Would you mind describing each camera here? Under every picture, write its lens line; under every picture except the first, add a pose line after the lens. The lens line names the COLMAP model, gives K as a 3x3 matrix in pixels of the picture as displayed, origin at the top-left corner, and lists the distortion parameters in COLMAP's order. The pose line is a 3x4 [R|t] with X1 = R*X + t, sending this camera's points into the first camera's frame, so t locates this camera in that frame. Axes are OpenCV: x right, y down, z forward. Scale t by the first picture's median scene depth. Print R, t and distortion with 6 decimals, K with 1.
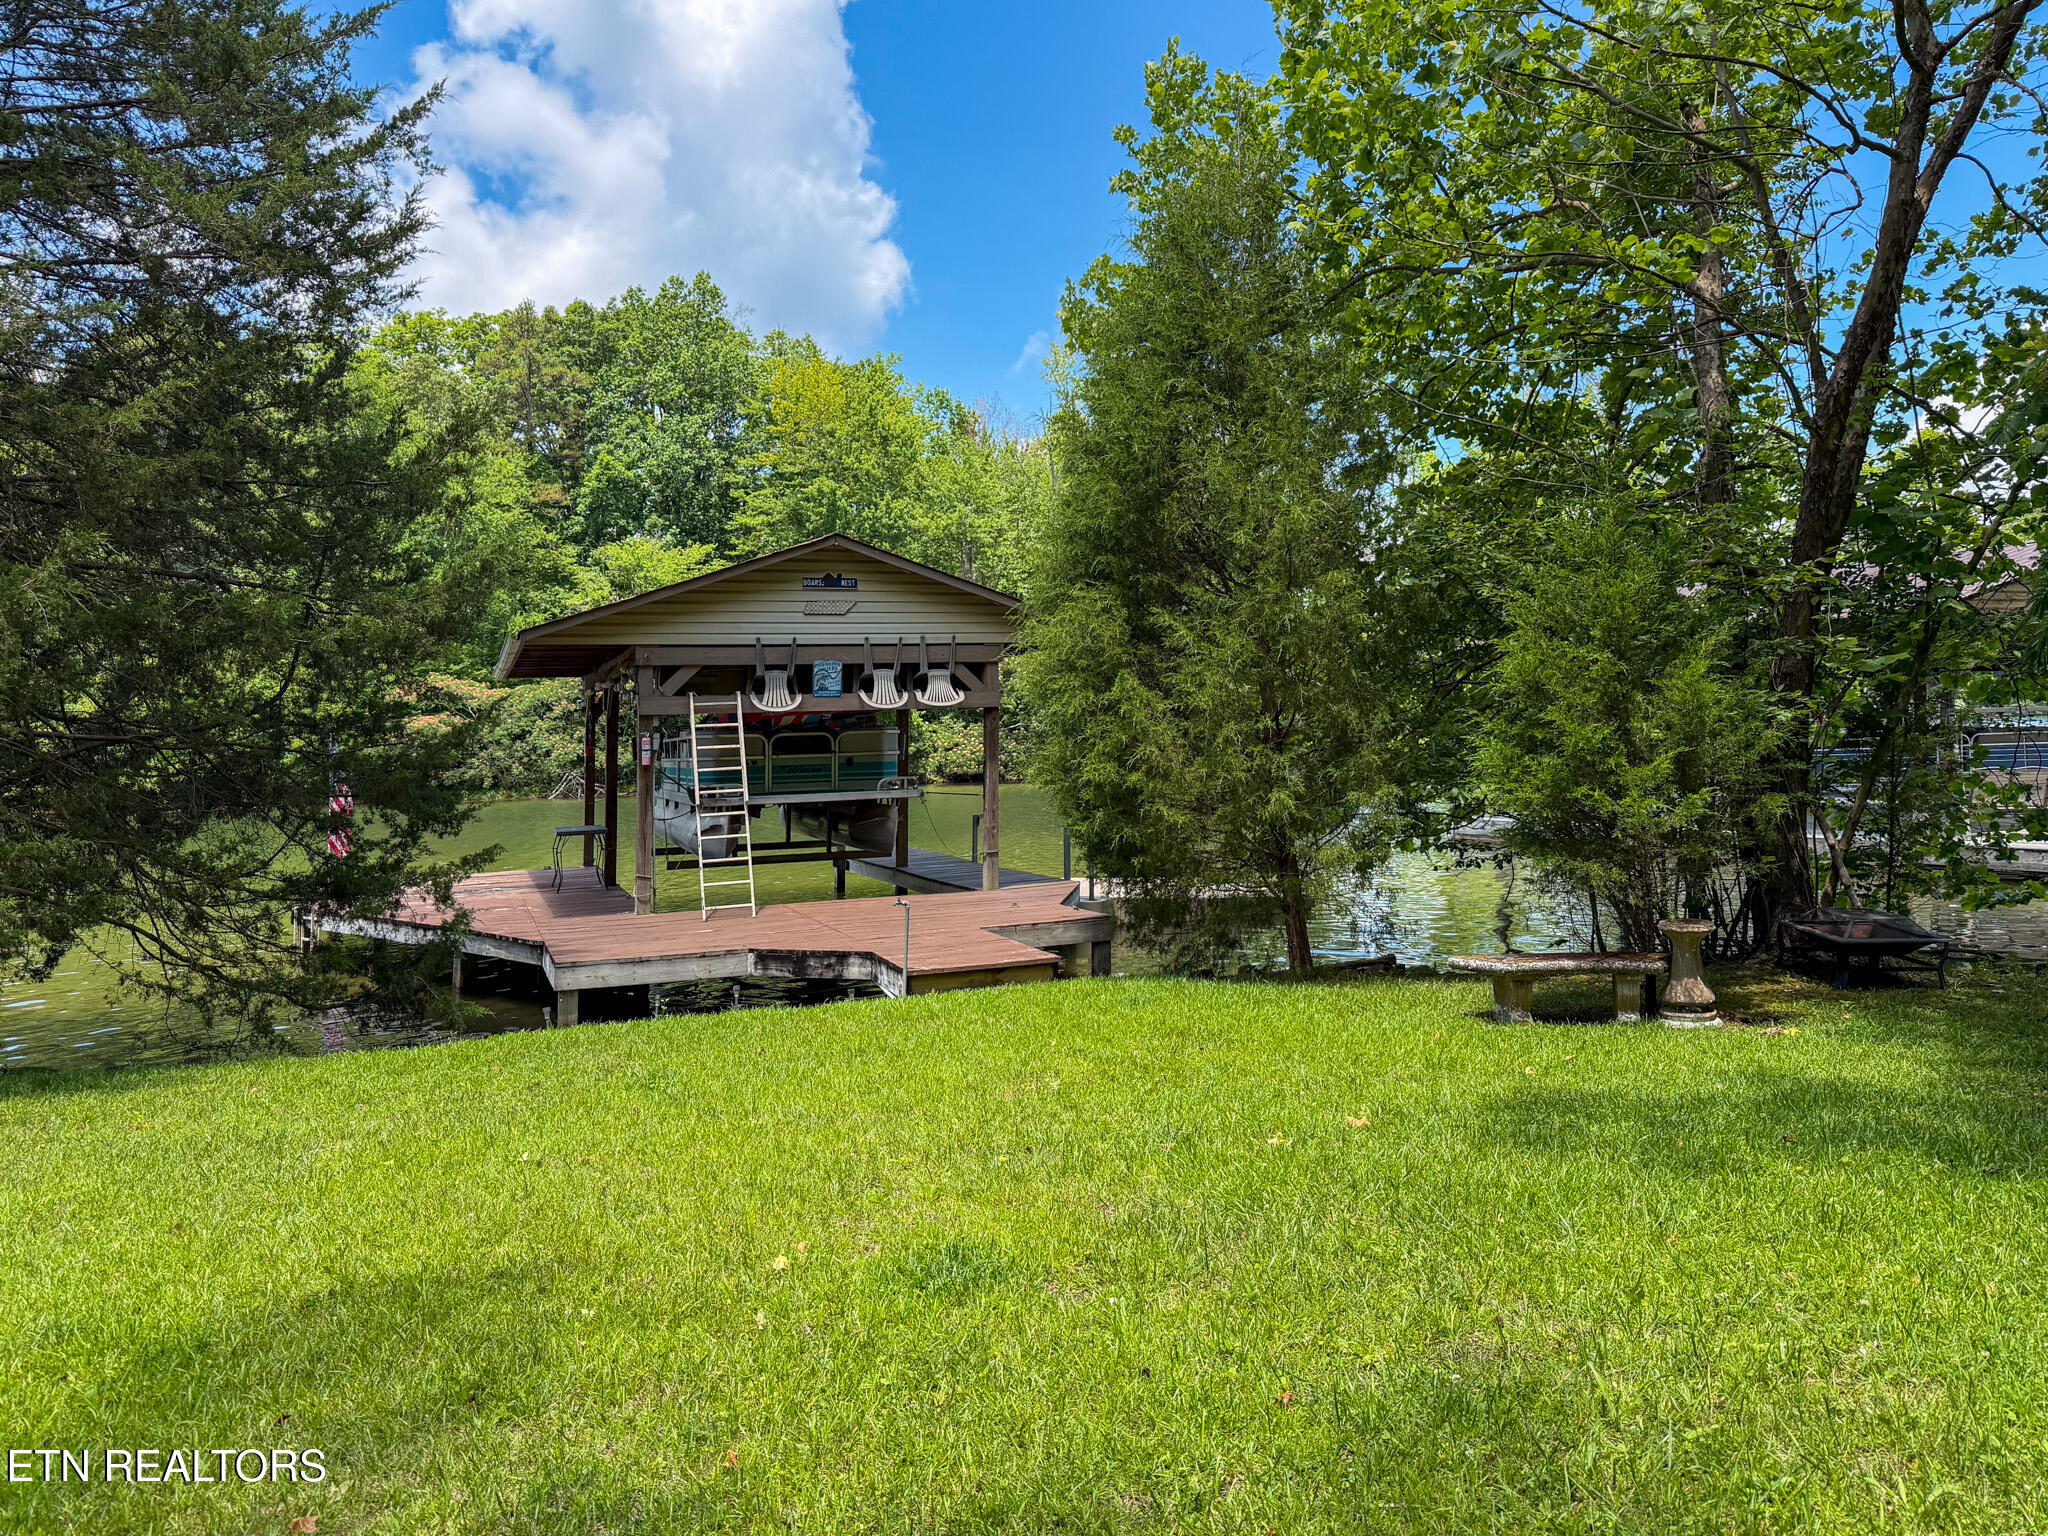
lens RADIAL K [[1551.8, 0, 1078.4], [0, 1551.8, 648.6], [0, 0, 1]] dist [0.059213, -0.041806]
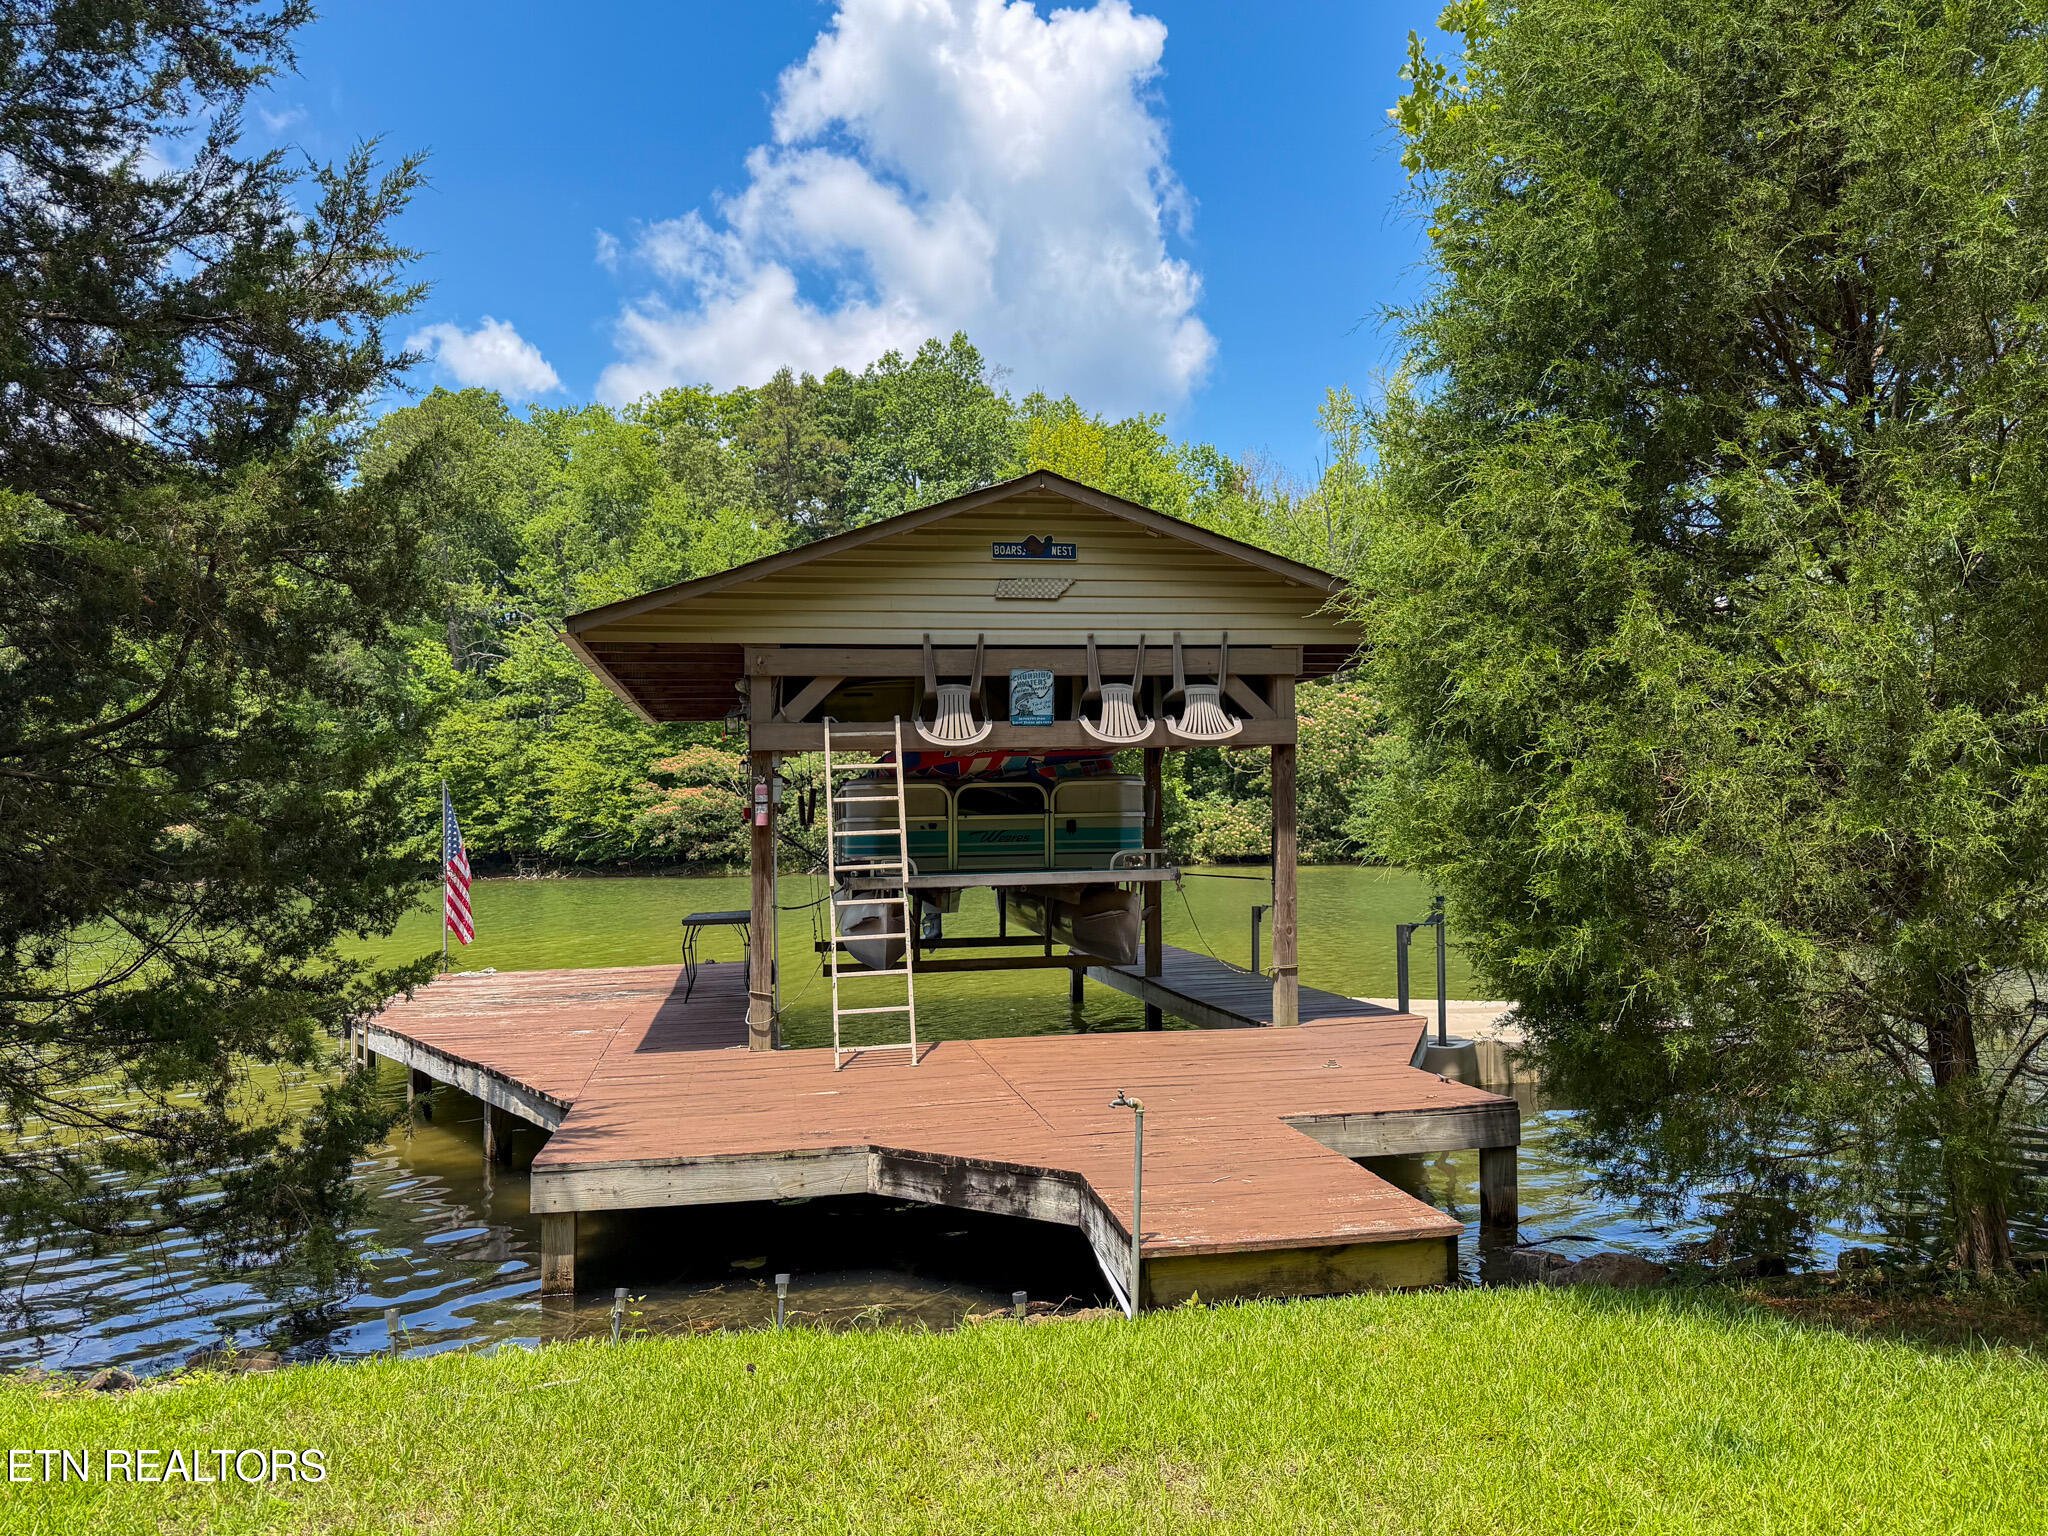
lens RADIAL K [[1551.8, 0, 1001.9], [0, 1551.8, 727.0], [0, 0, 1]] dist [0.059213, -0.041806]
pose [[0.975908, -0.006891, -0.218073, -0.030067], [0.006697, 0.999976, -0.001629, 0.031453], [0.218079, 0.000129, 0.975931, 0.346291]]
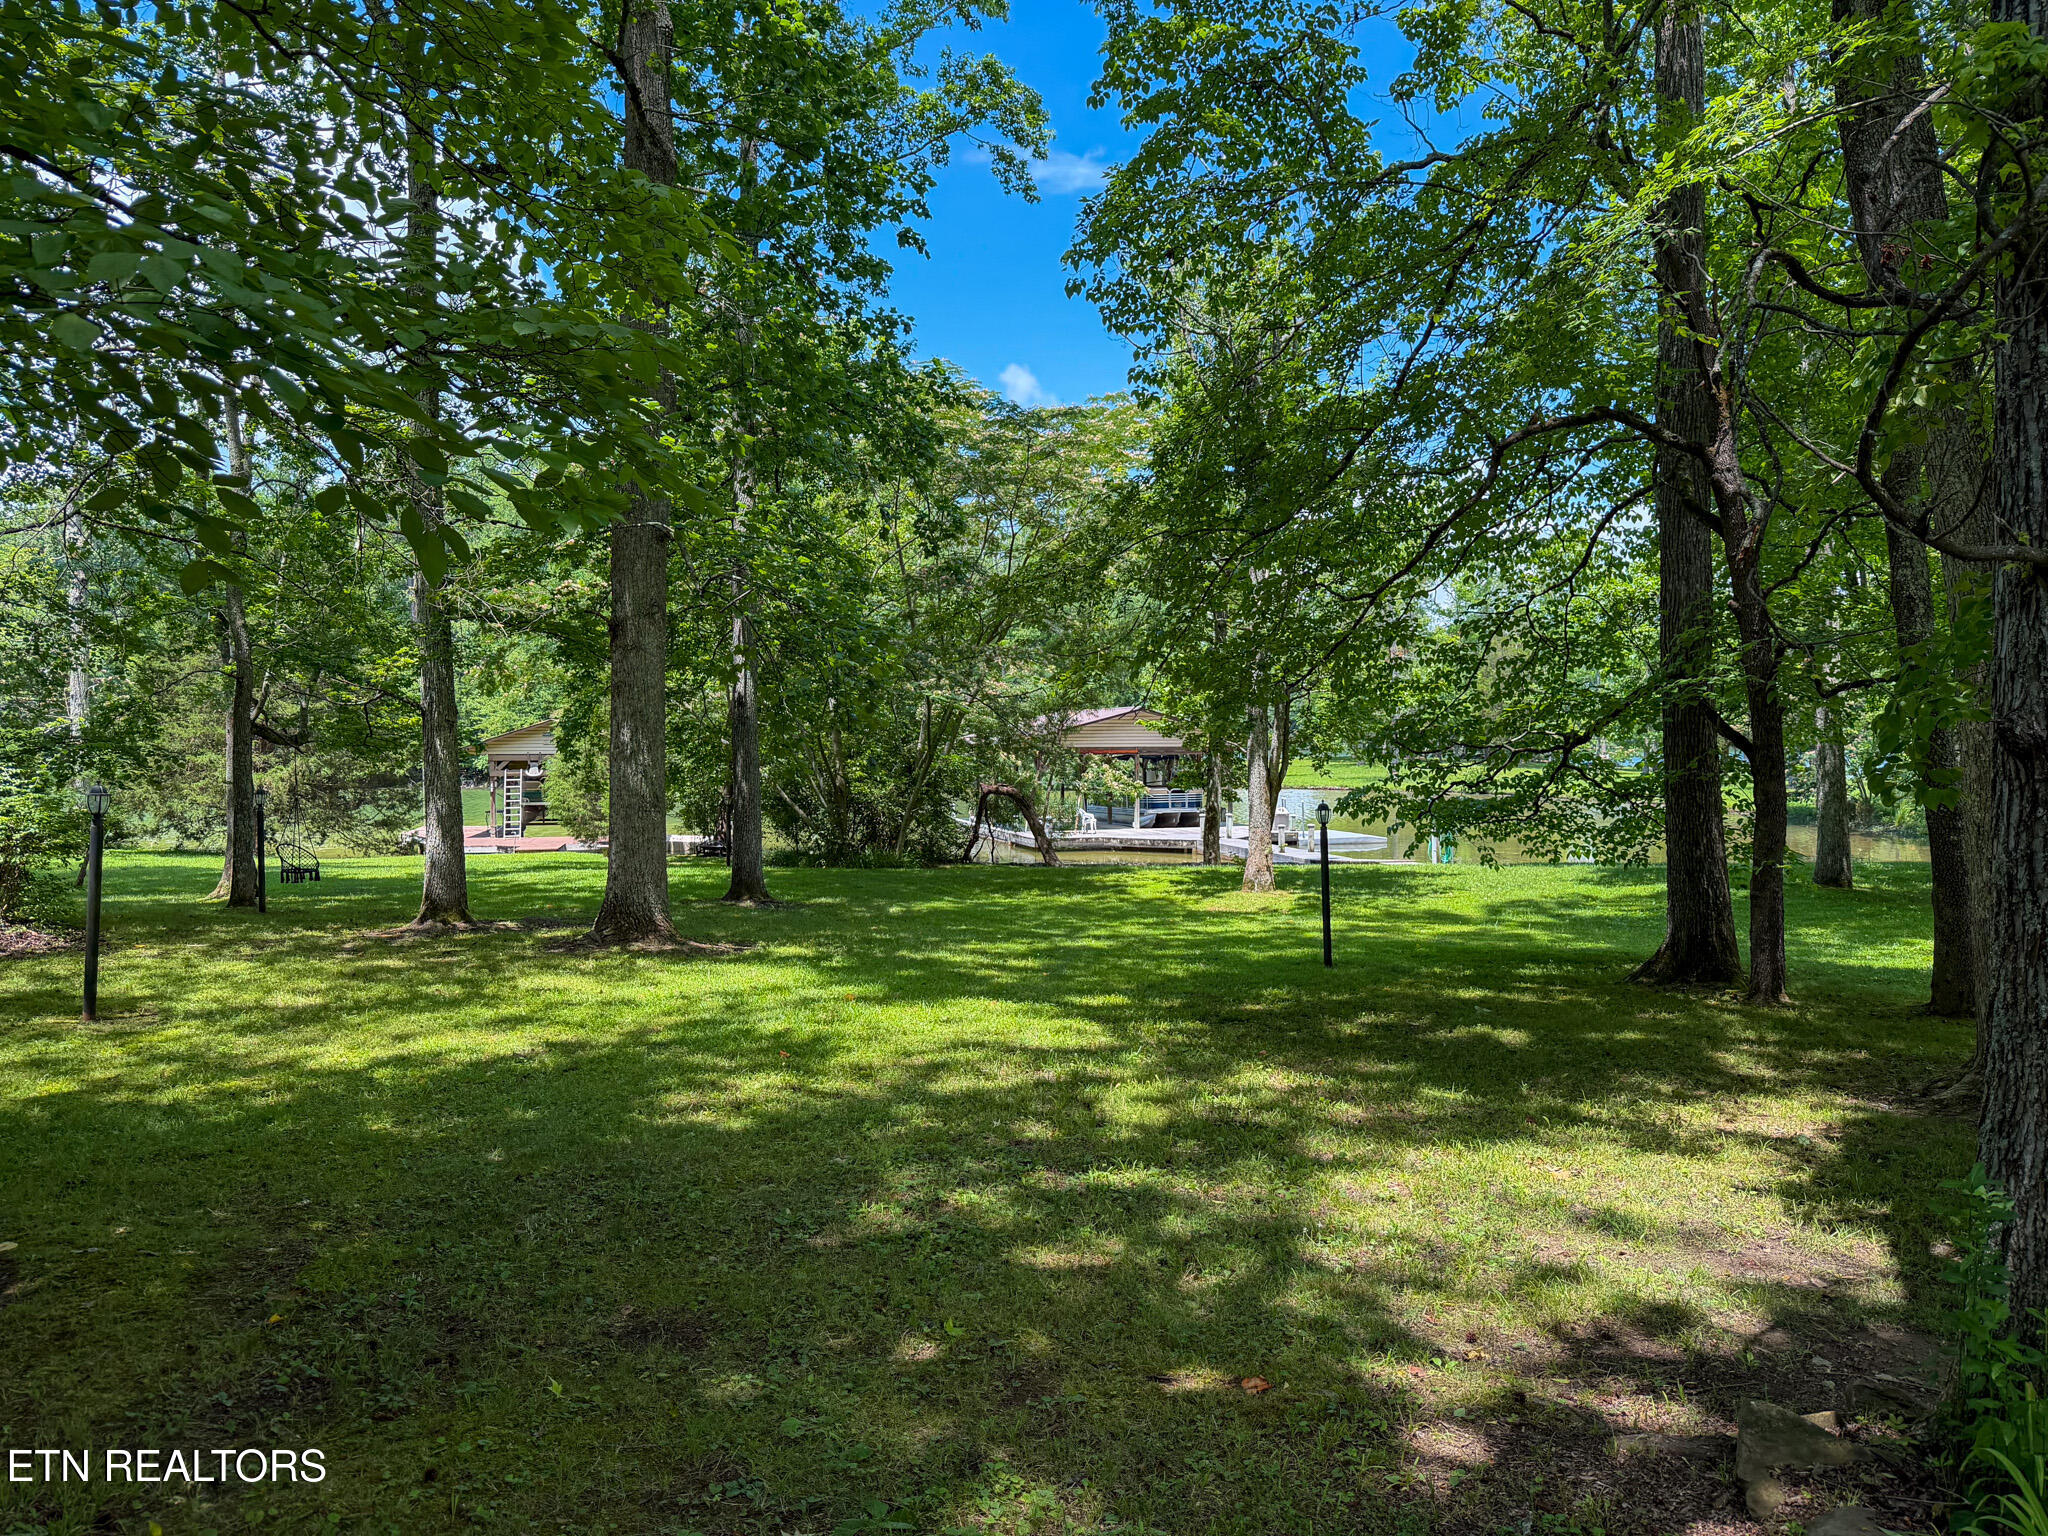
lens RADIAL K [[1551.8, 0, 1026.9], [0, 1551.8, 764.8], [0, 0, 1]] dist [0.059213, -0.041806]
pose [[0.983780, 0.023801, -0.177796, 1.263242], [-0.009616, 0.996730, 0.080225, -0.228391], [0.179124, -0.077214, 0.980792, -1.789367]]
